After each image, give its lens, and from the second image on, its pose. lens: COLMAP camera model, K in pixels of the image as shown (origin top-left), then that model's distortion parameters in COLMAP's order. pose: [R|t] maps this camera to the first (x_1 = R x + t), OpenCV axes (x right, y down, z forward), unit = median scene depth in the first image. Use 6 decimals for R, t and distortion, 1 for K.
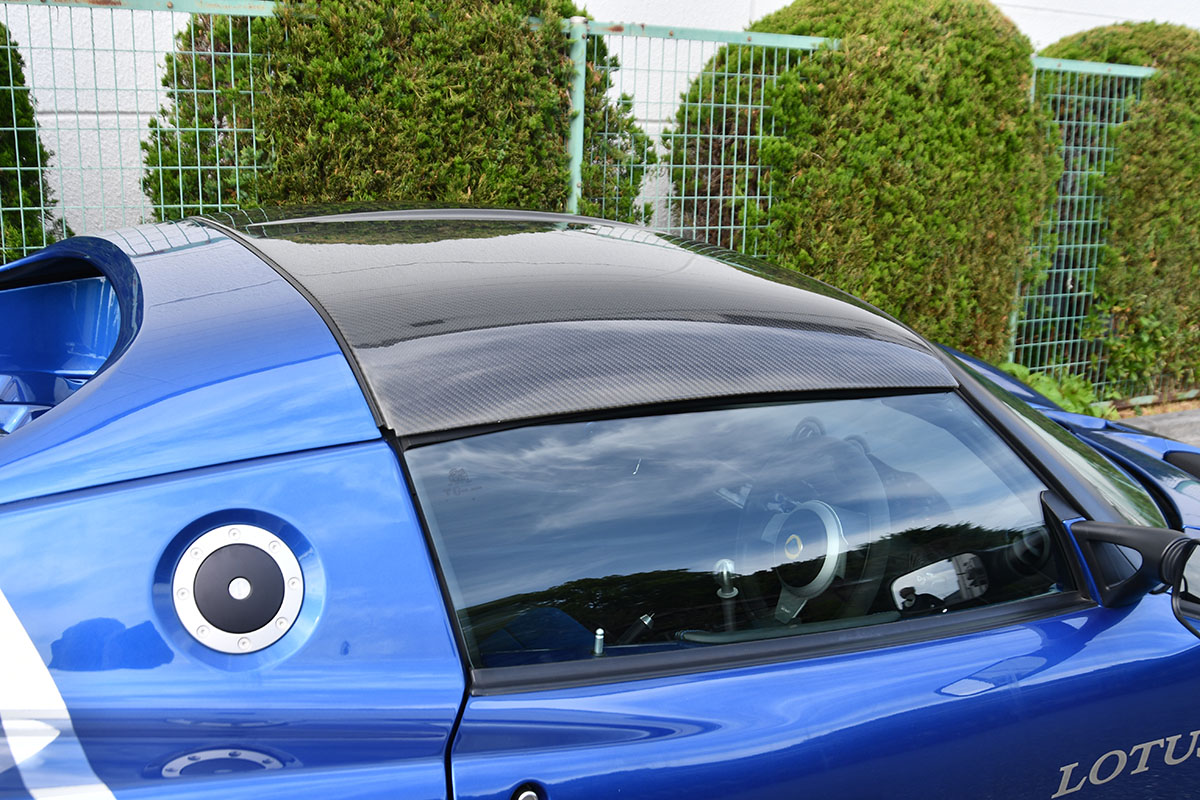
lens RADIAL K [[1183.4, 0, 600.0], [0, 1183.4, 400.0], [0, 0, 1]] dist [-0.142017, 0.114279]
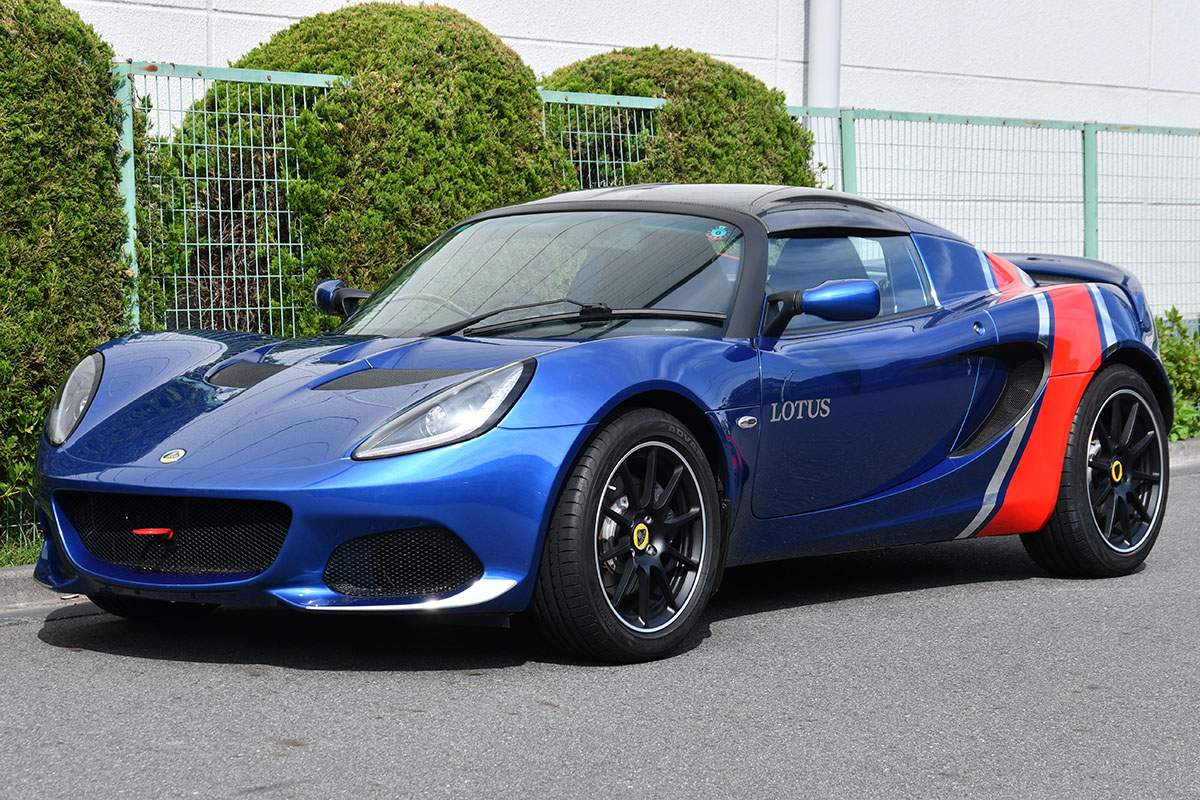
lens RADIAL K [[2756.7, 0, 600.0], [0, 2756.7, 400.0], [0, 0, 1]] dist [0.205044, 0.069485]
pose [[0.913125, -0.067131, 0.402114, -0.522178], [0.145480, 0.975066, -0.167575, 0.345105], [-0.380839, 0.211517, 0.900124, -1.023272]]
